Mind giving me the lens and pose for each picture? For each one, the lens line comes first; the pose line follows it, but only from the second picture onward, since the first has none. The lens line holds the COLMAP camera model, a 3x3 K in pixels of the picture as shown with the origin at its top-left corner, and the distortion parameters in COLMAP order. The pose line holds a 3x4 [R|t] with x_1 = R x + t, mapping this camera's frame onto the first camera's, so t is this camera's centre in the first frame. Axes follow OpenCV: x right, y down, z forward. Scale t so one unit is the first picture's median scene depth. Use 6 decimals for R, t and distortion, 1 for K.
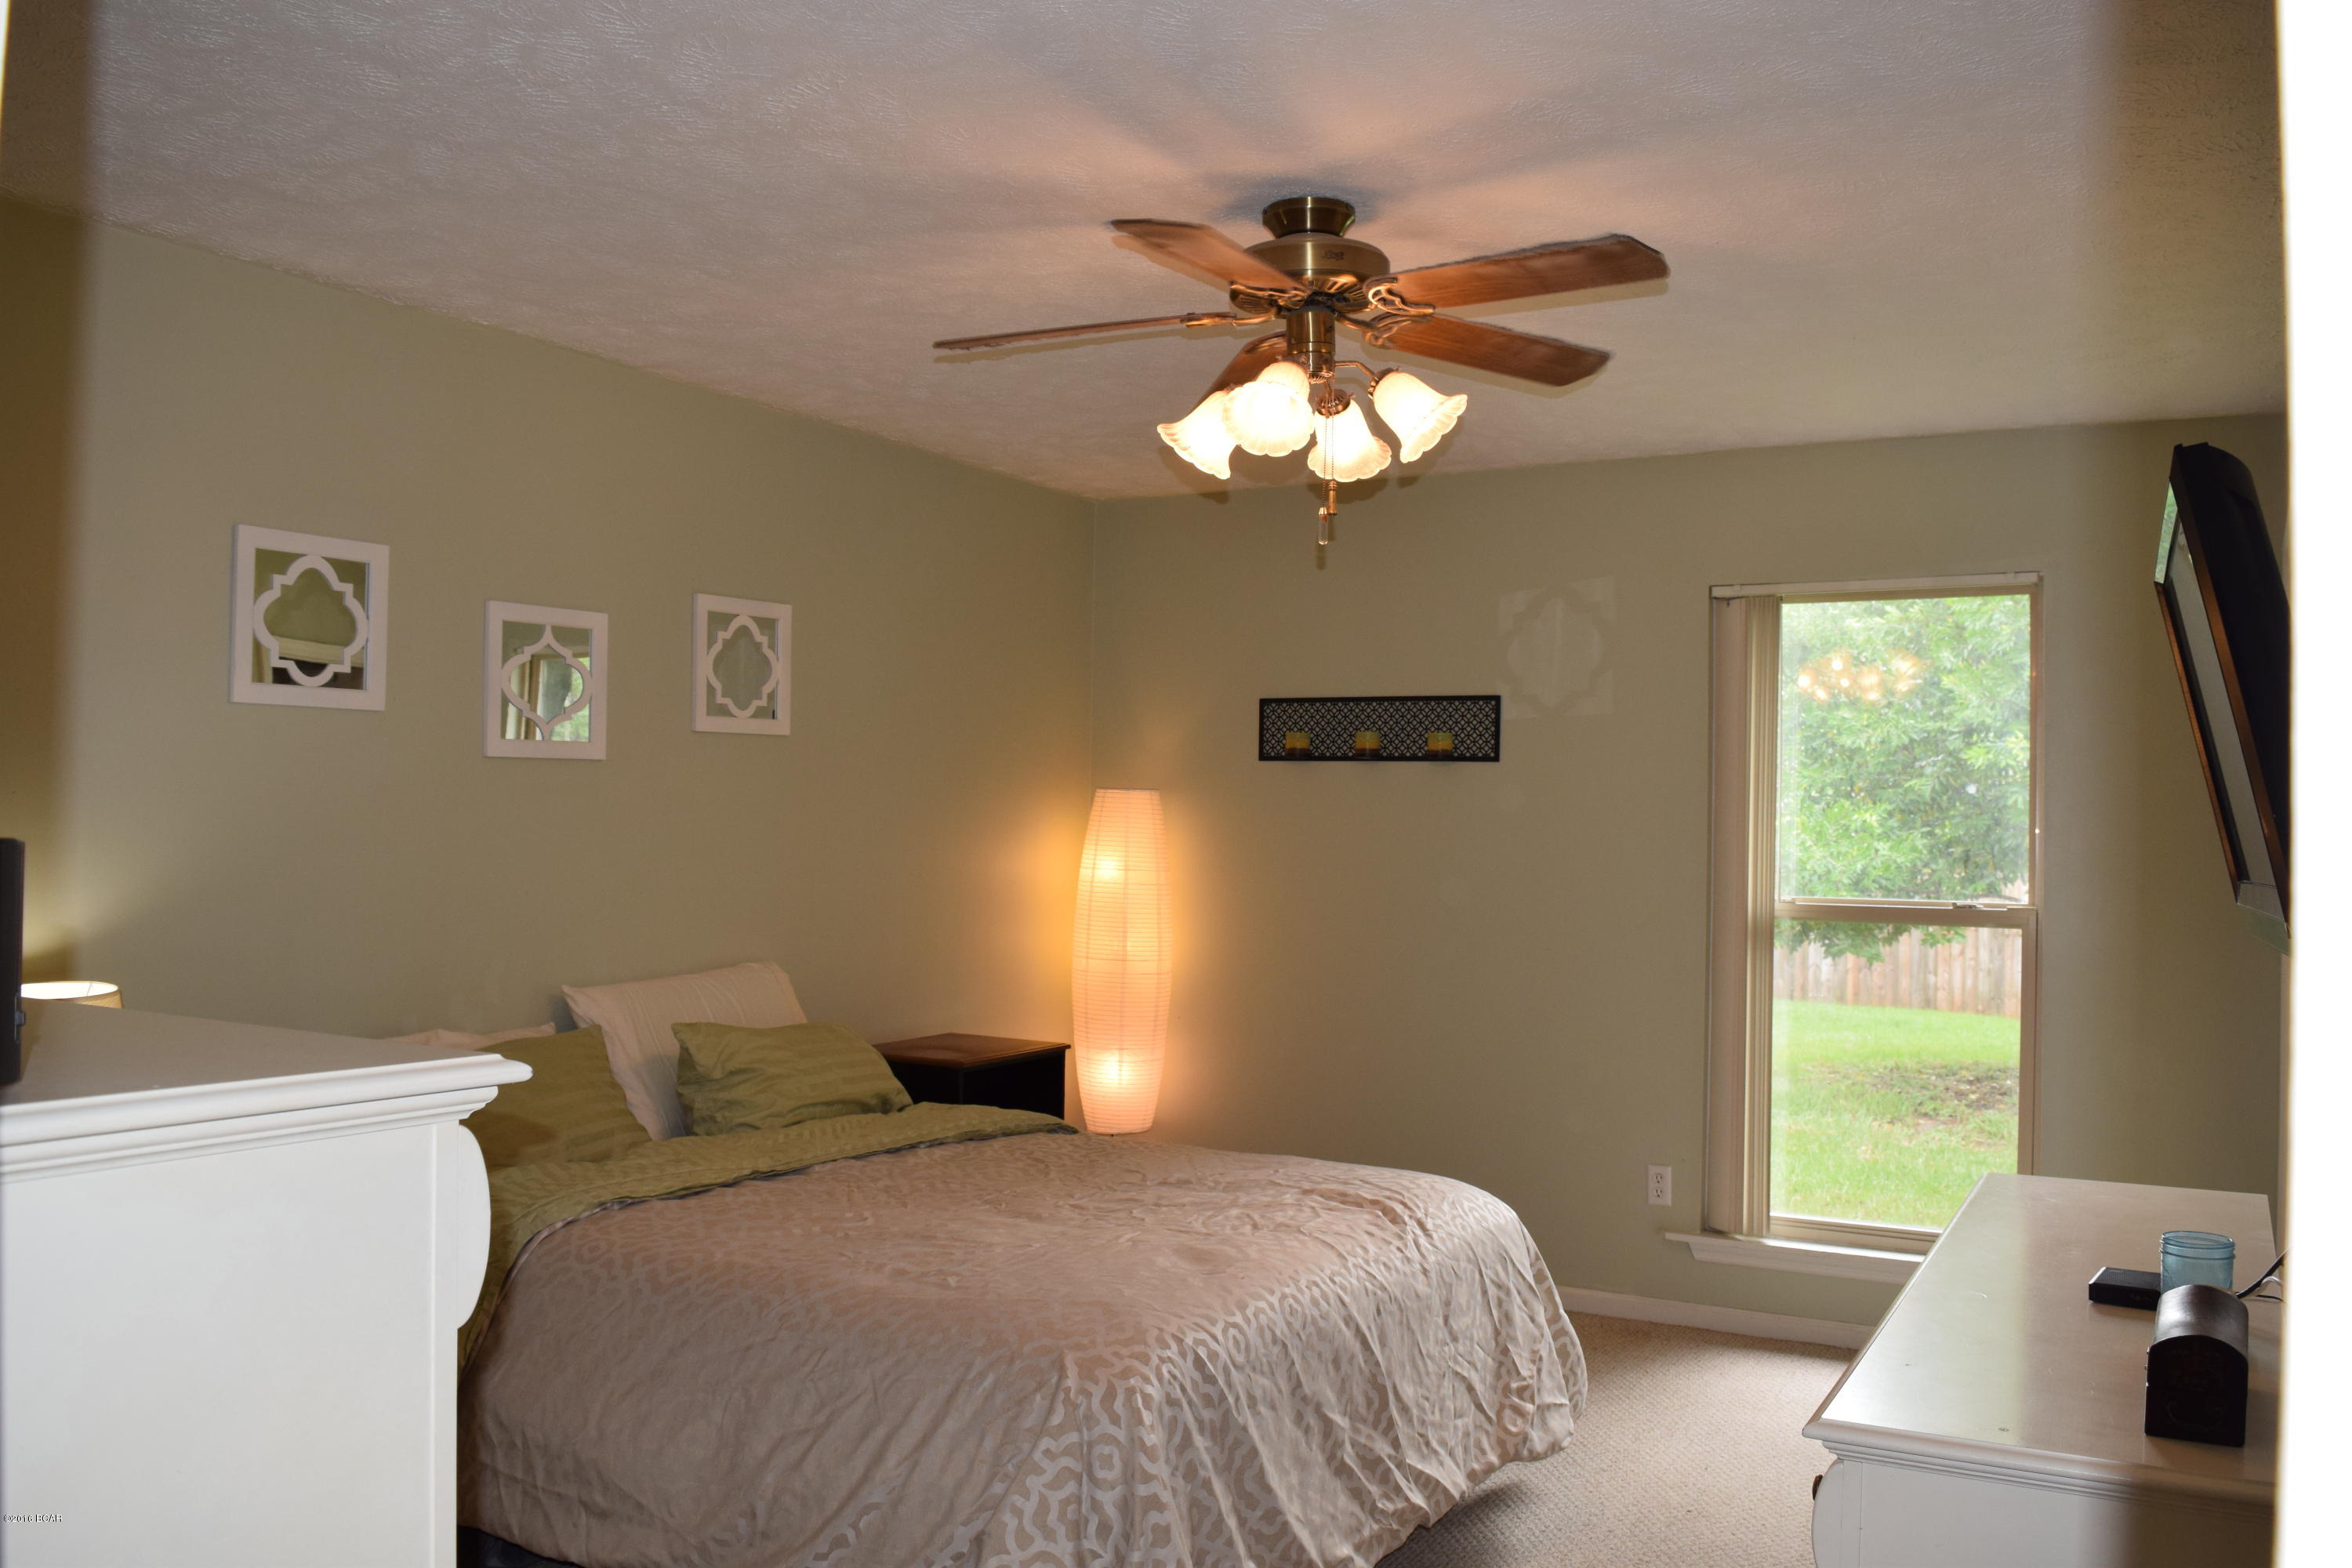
lens RADIAL K [[1838.5, 0, 1231.7], [0, 1838.5, 789.3], [0, 0, 1]] dist [-0.114197, 0.075766]
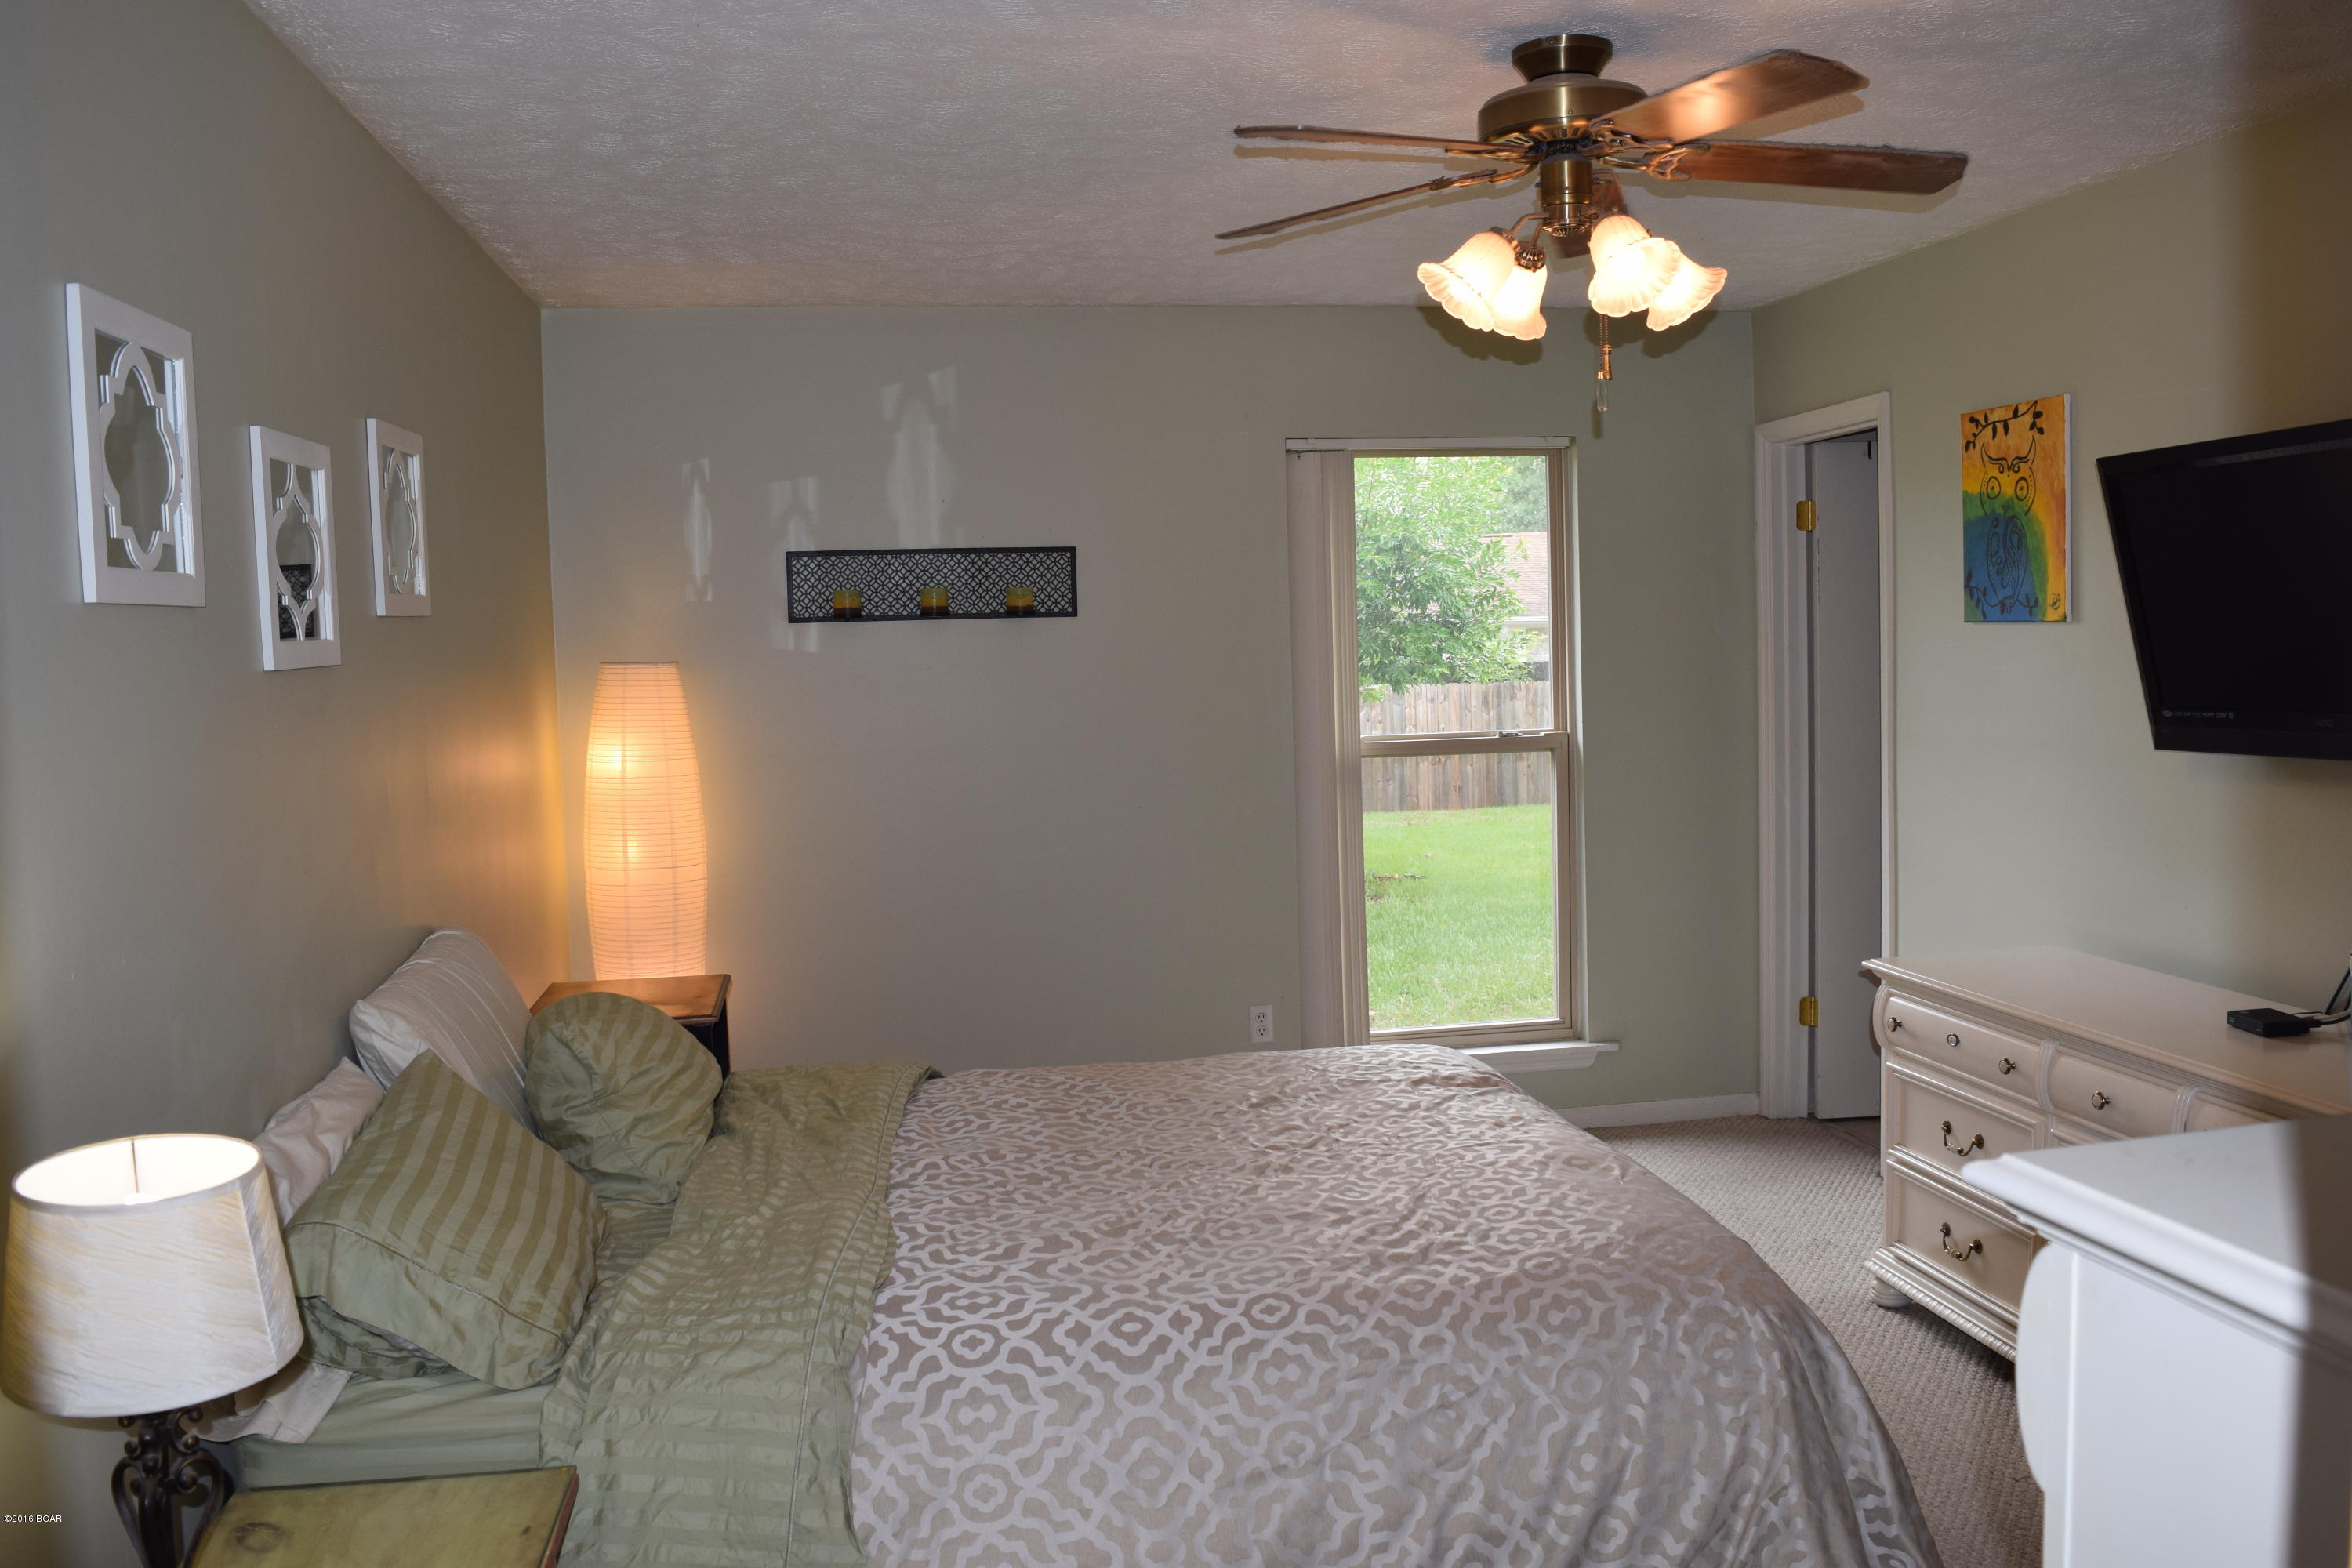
lens RADIAL K [[1838.5, 0, 1231.7], [0, 1838.5, 789.3], [0, 0, 1]] dist [-0.114197, 0.075766]
pose [[0.736543, -0.095342, 0.669638, -0.464501], [0.030607, 0.993700, 0.107816, -0.027645], [-0.675698, -0.058916, 0.734820, 0.255869]]
